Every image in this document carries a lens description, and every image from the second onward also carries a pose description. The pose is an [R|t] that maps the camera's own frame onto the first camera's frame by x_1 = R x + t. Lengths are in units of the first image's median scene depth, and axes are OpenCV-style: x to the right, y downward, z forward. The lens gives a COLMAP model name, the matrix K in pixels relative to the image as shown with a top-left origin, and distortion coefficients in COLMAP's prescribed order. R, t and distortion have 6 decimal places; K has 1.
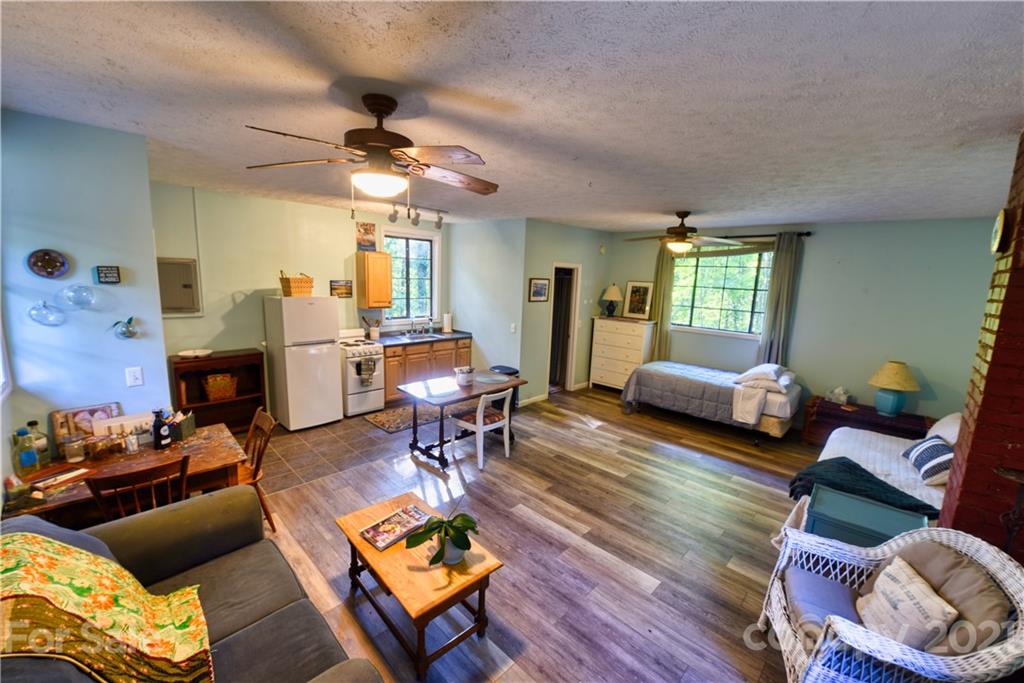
lens RADIAL K [[396.6, 0, 516.0], [0, 396.6, 344.2], [0, 0, 1]] dist [-0.012791, -0.000229]
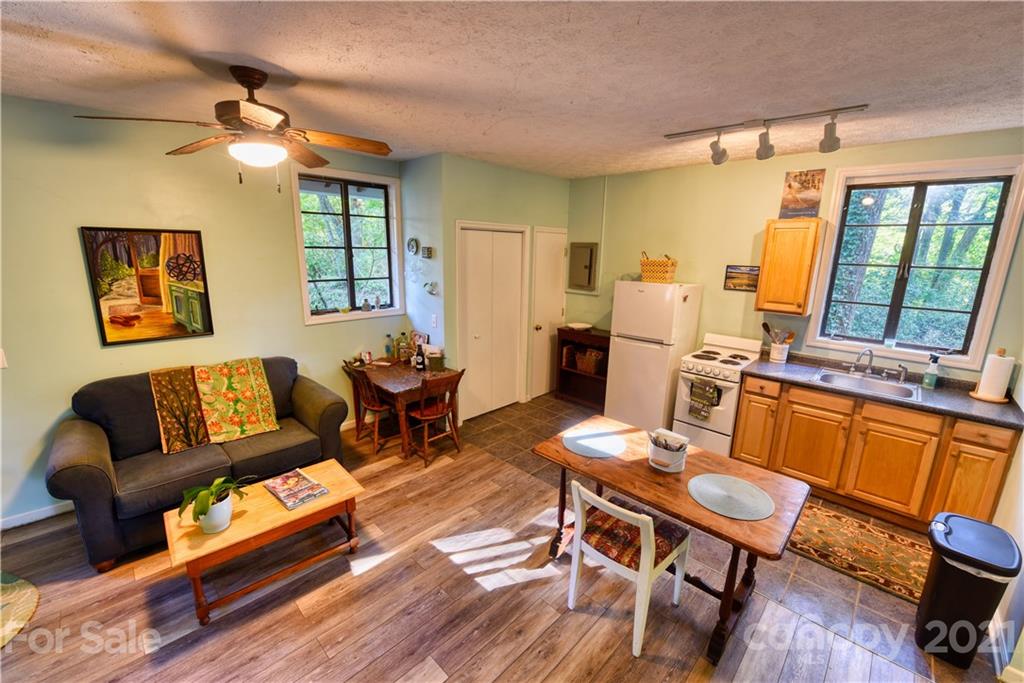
lens RADIAL K [[410.3, 0, 511.9], [0, 410.3, 345.3], [0, 0, 1]] dist [-0.012971, -0.000054]
pose [[-0.007350, 0.193764, -0.981021, 0.290069], [-0.185216, 0.963808, 0.191752, -0.091595], [0.982670, 0.183110, 0.028804, 0.621922]]
